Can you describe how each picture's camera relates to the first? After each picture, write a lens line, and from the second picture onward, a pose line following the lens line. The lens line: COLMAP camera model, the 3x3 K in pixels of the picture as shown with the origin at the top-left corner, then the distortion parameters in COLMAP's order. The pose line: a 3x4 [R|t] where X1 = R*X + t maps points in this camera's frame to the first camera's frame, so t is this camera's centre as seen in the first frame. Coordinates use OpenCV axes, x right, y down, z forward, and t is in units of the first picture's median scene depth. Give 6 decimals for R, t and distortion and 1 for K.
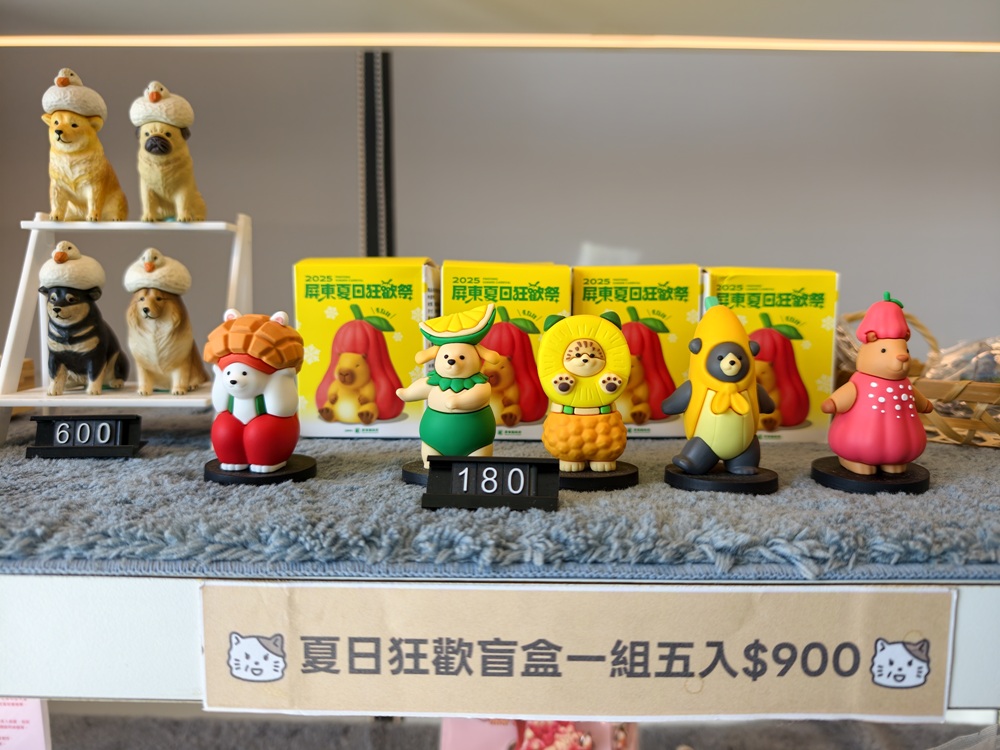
lens RADIAL K [[728.4, 0, 500.0], [0, 728.4, 375.0], [0, 0, 1]] dist [-0.004875, -0.003864]
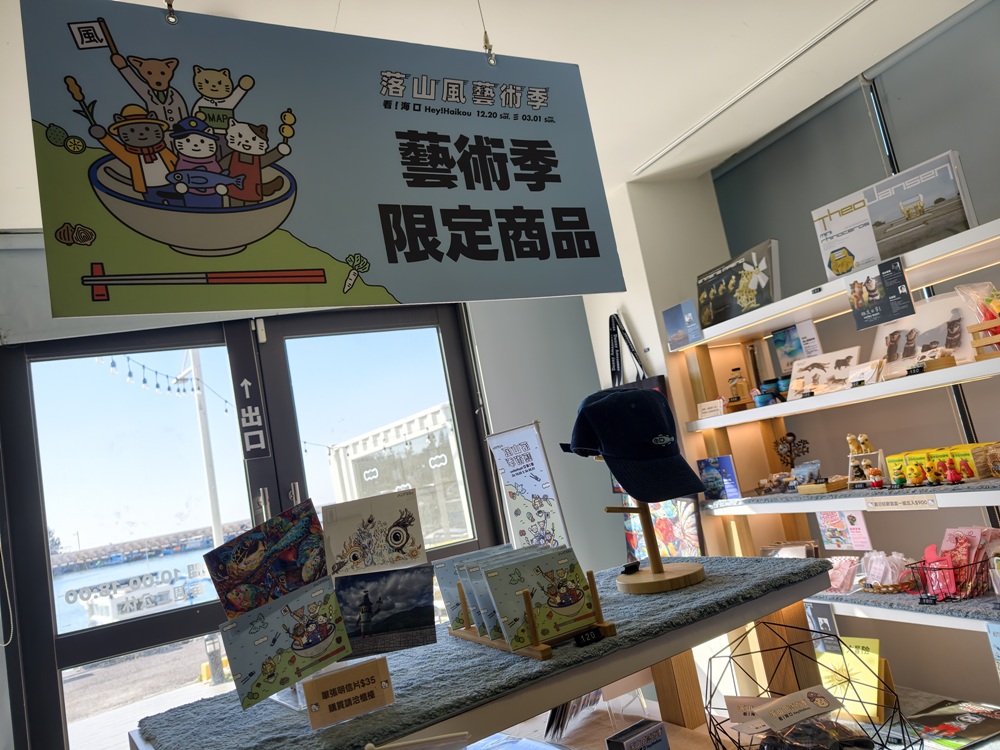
lens RADIAL K [[728.4, 0, 500.0], [0, 728.4, 375.0], [0, 0, 1]] dist [-0.004875, -0.003864]
pose [[0.428852, -0.206166, -0.879535, 4.225242], [0.088034, 0.978514, -0.186443, 0.030821], [0.899075, 0.002527, 0.437787, -5.073750]]
